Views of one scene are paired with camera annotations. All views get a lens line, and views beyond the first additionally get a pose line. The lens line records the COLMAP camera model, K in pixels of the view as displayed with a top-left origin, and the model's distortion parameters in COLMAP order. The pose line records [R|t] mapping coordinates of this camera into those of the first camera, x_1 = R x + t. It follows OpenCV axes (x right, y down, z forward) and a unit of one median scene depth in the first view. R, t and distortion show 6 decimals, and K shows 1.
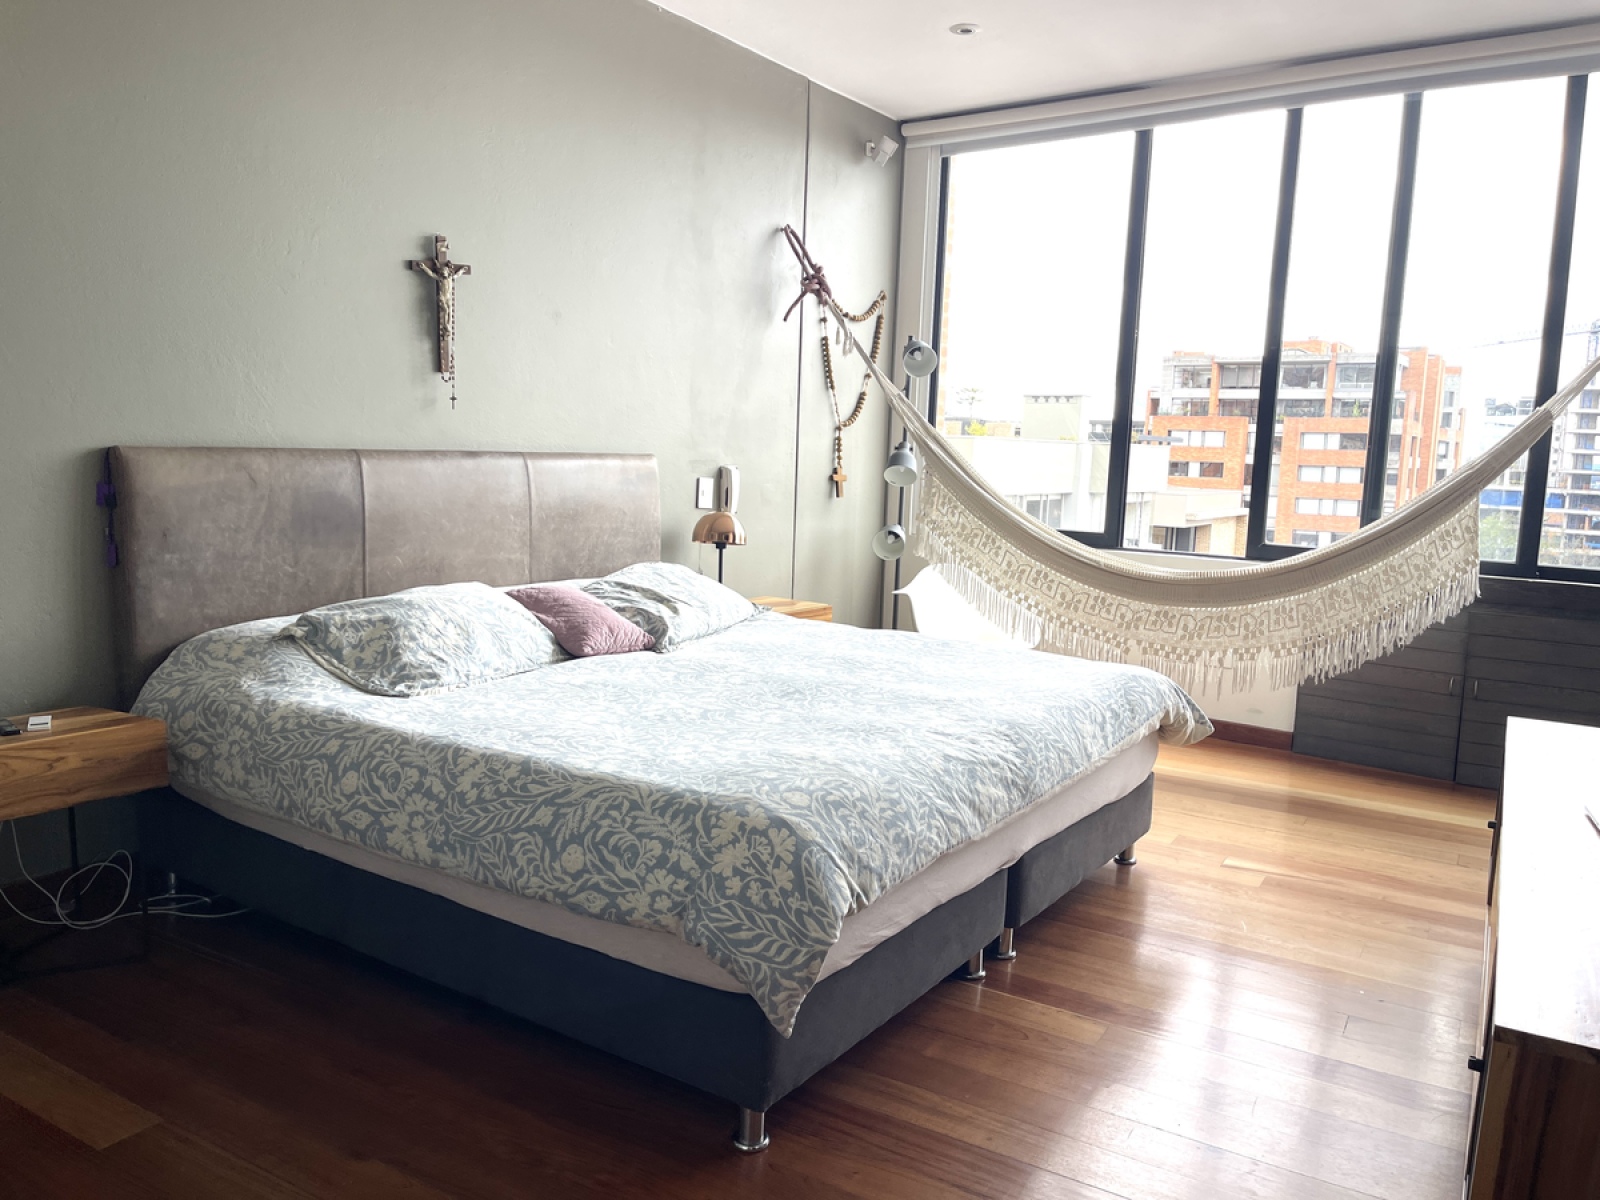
lens RADIAL K [[1206.7, 0, 800.7], [0, 1206.7, 592.5], [0, 0, 1]] dist [0.040493, -0.024893]
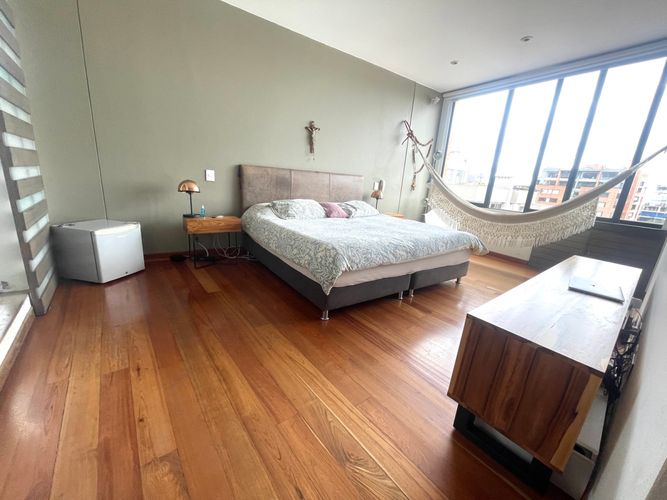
lens RADIAL K [[267.9, 0, 332.9], [0, 267.9, 249.8], [0, 0, 1]] dist [-0.001387, -0.000531]
pose [[0.933889, 0.127217, -0.334168, 0.166185], [-0.088411, 0.987704, 0.128938, 0.041532], [0.346462, -0.090869, 0.933653, 0.063257]]
